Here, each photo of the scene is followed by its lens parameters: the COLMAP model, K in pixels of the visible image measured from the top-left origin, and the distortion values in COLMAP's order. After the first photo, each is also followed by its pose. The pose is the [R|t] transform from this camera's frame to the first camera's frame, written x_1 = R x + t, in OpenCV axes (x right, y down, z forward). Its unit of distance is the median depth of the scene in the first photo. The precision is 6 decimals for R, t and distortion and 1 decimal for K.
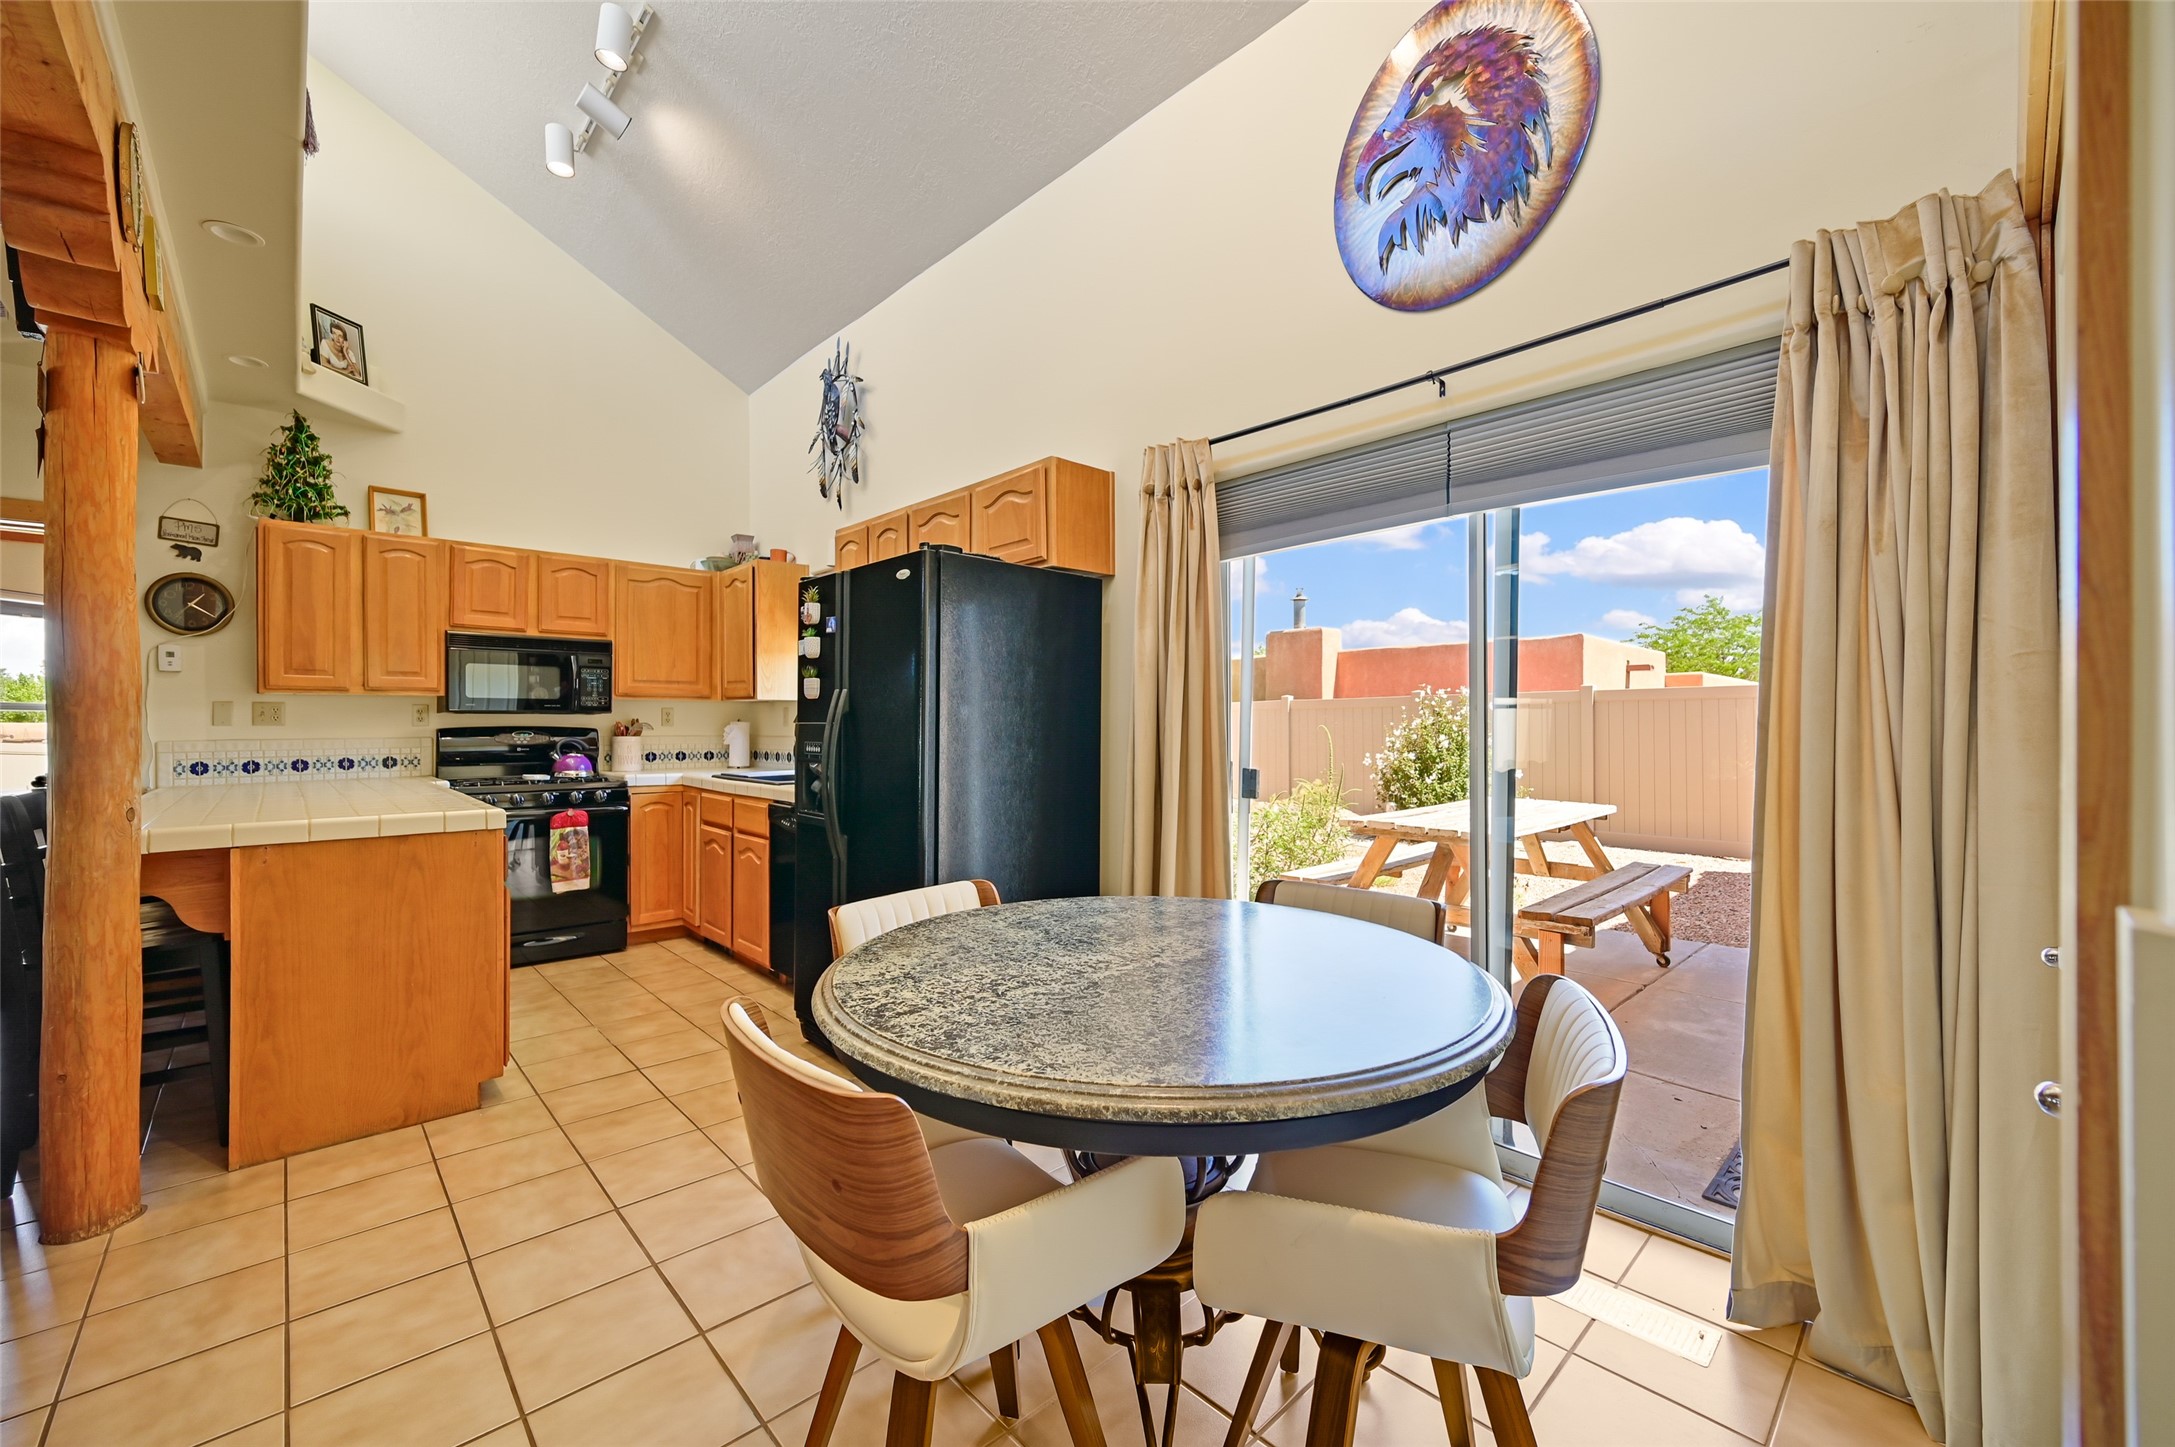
lens RADIAL K [[860.4, 0, 1082.0], [0, 860.4, 728.5], [0, 0, 1]] dist [-0.001152, -0.000208]
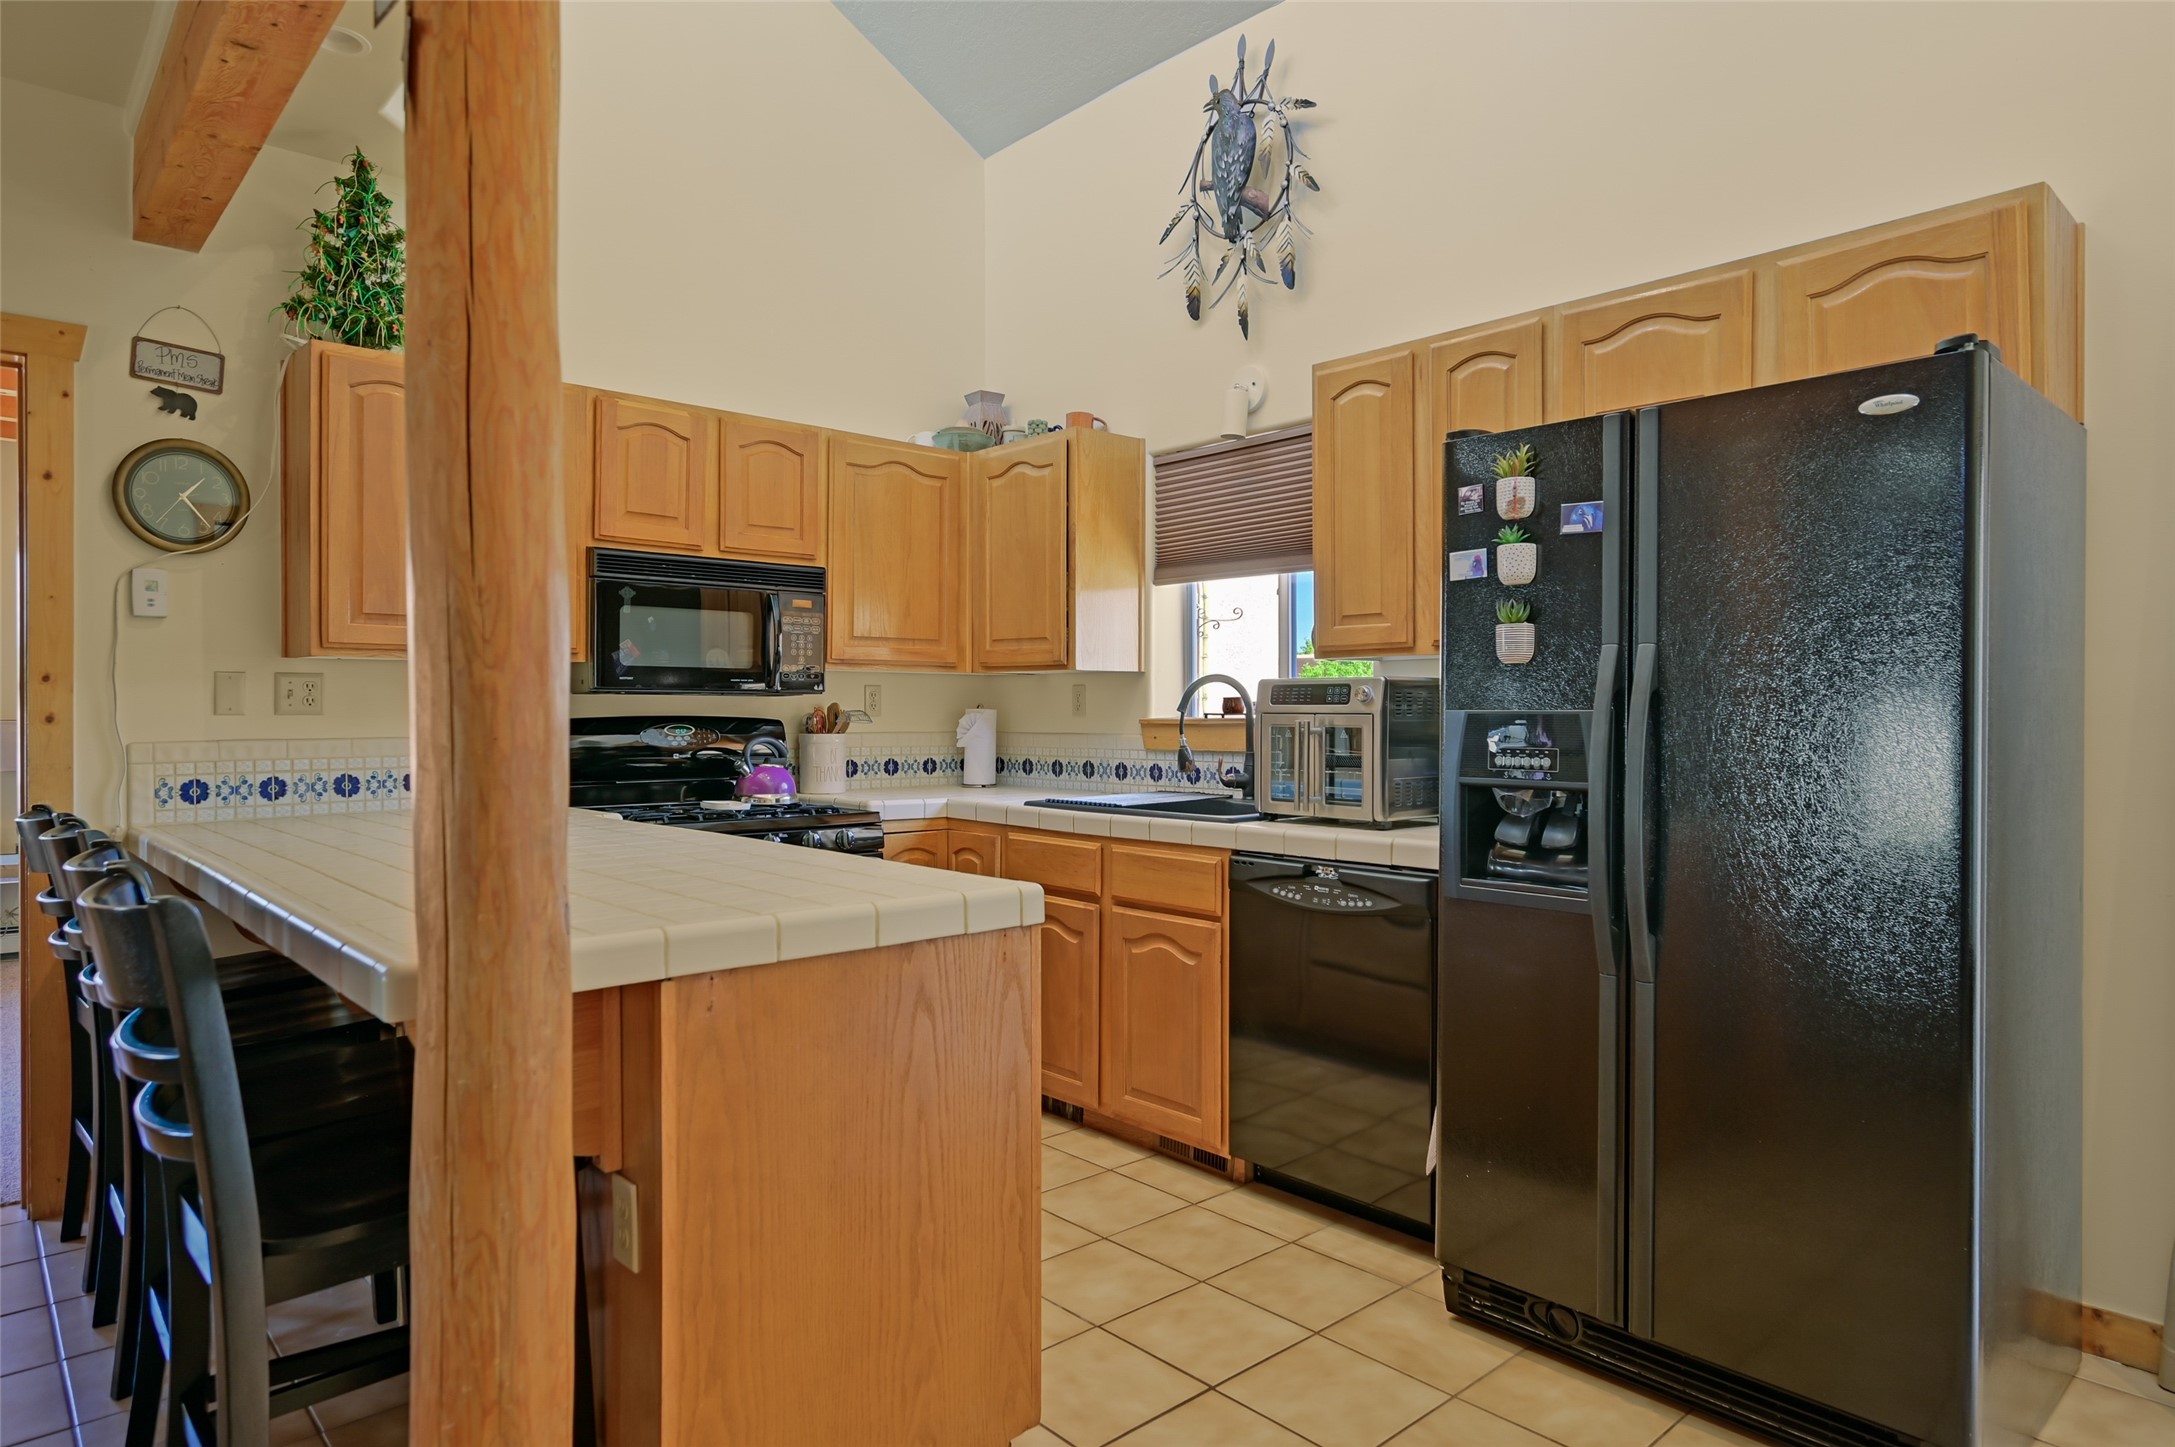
lens RADIAL K [[1257.7, 0, 1087.5], [0, 1257.7, 723.5], [0, 0, 1]] dist [-0.000427, -0.000089]
pose [[0.999933, 0.000761, -0.011515, -0.434618], [-0.000725, 0.999995, 0.003113, -0.000538], [0.011517, -0.003104, 0.999929, 0.189418]]
